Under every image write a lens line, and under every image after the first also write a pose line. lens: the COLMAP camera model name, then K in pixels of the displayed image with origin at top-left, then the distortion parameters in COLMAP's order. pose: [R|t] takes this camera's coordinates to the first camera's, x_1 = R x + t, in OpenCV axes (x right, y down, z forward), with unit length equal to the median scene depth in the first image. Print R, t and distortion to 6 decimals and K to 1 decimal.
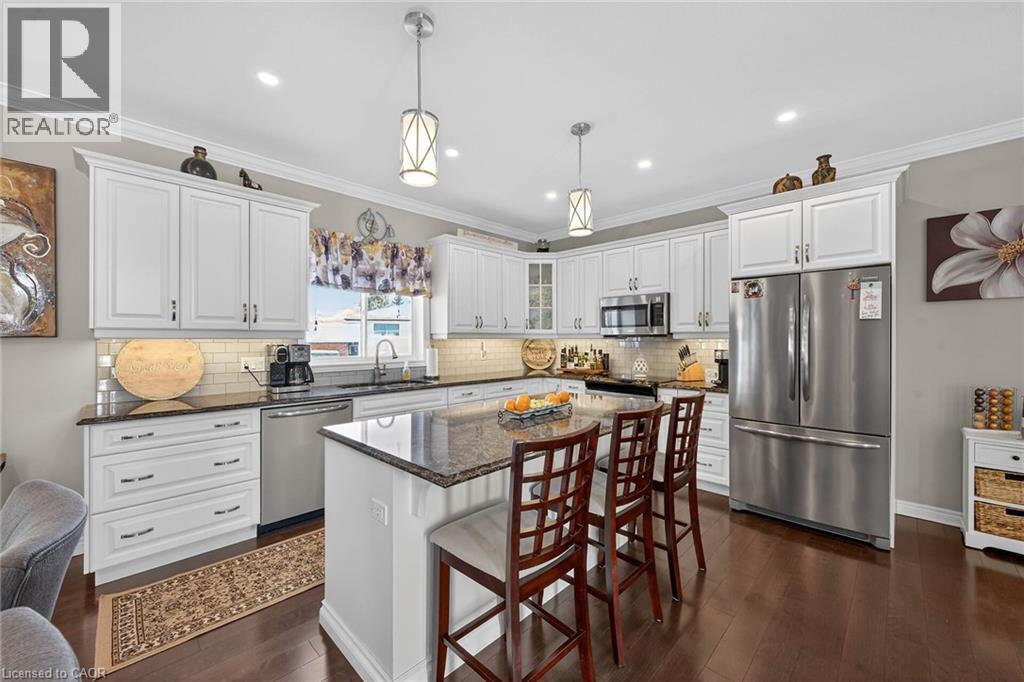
lens RADIAL K [[411.0, 0, 494.0], [0, 411.0, 334.9], [0, 0, 1]] dist [0.001694, -0.000601]
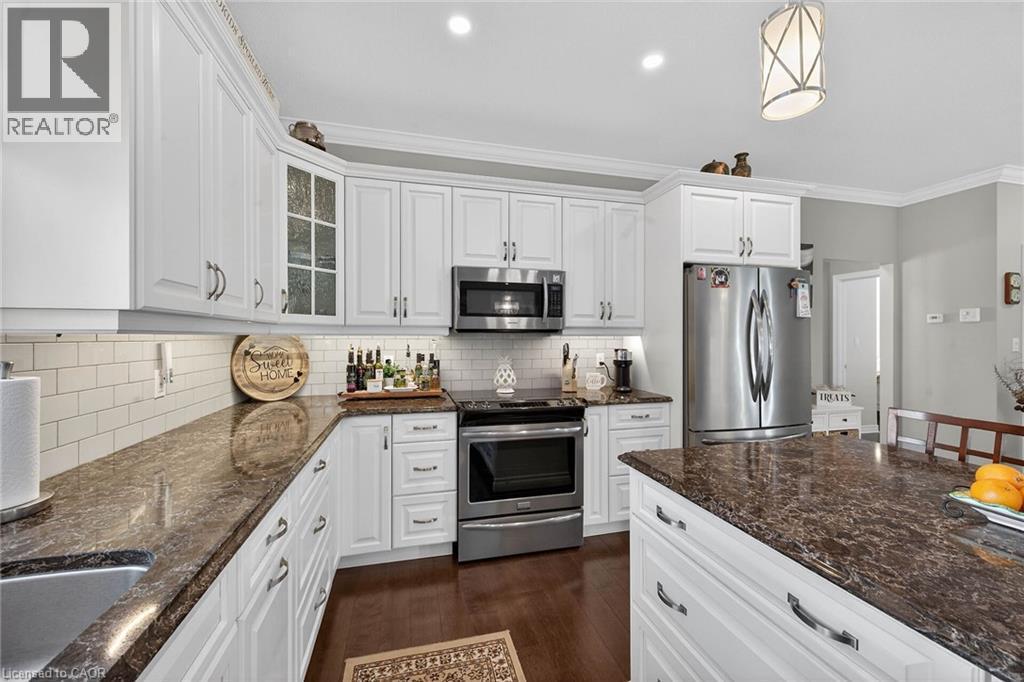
lens RADIAL K [[411.0, 0, 538.4], [0, 411.0, 333.2], [0, 0, 1]] dist [0.001694, -0.000601]
pose [[0.468539, 0.011849, 0.883363, -0.218388], [-0.009986, 0.999917, -0.008116, 0.011001], [-0.883386, -0.005019, 0.468618, 0.674291]]
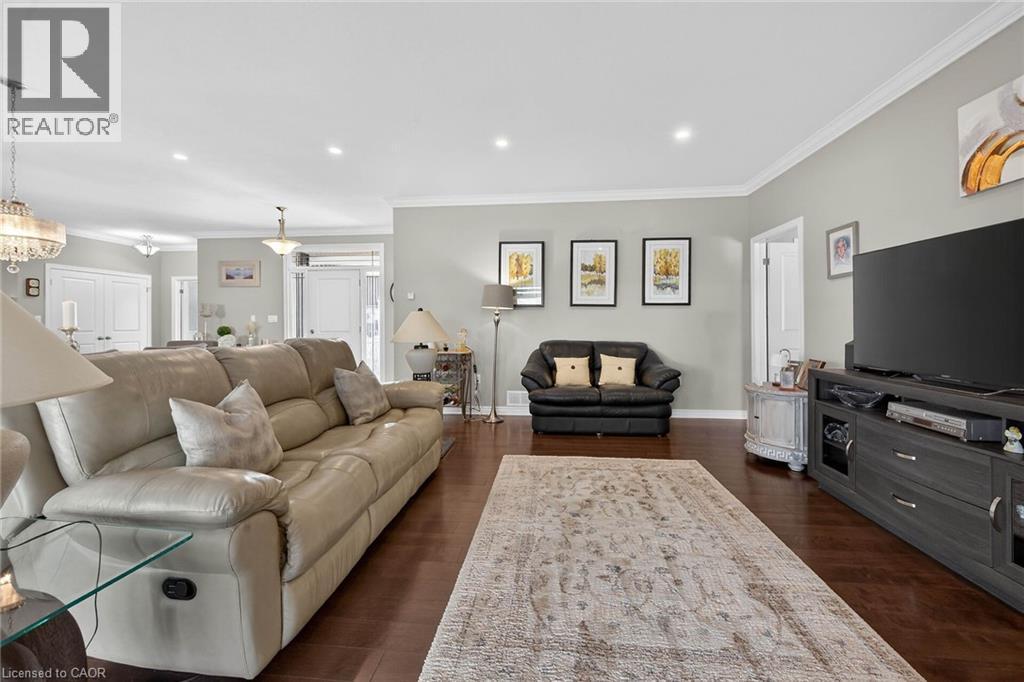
lens RADIAL K [[411.0, 0, 508.8], [0, 411.0, 322.1], [0, 0, 1]] dist [0.001694, -0.000601]
pose [[-0.625708, 0.008299, 0.780013, -1.257482], [-0.005451, 0.999872, -0.015011, 0.042607], [-0.780039, -0.013644, -0.625583, -0.188727]]
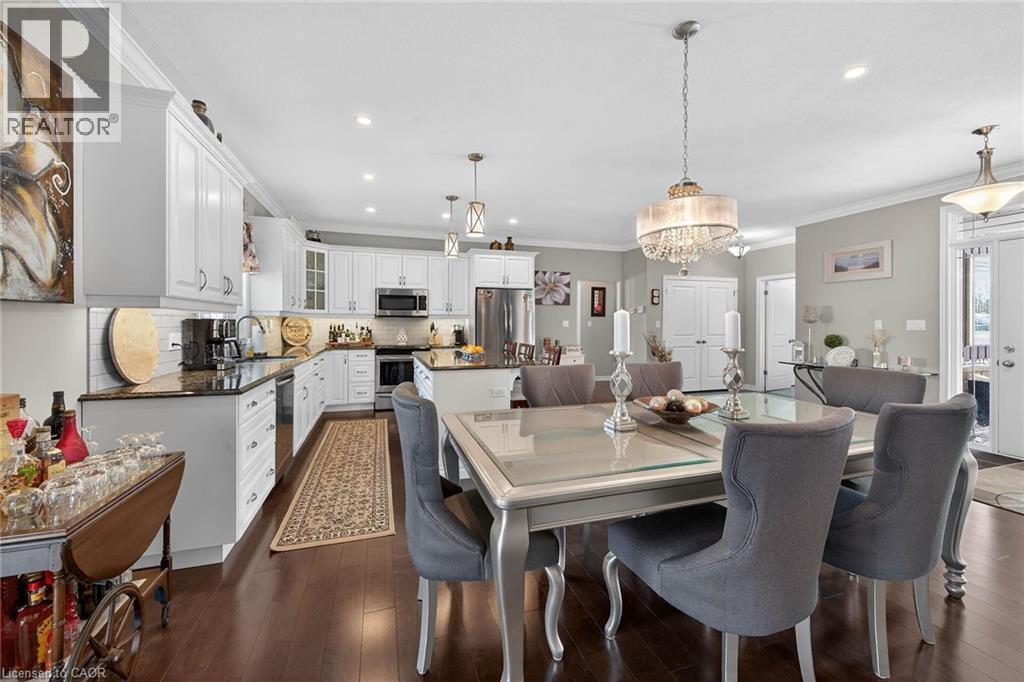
lens RADIAL K [[411.0, 0, 526.1], [0, 411.0, 320.5], [0, 0, 1]] dist [0.001694, -0.000601]
pose [[0.432075, 0.009210, 0.901790, -0.813892], [-0.013723, 0.999899, -0.003637, 0.016553], [-0.901733, -0.010804, 0.432158, -0.033444]]
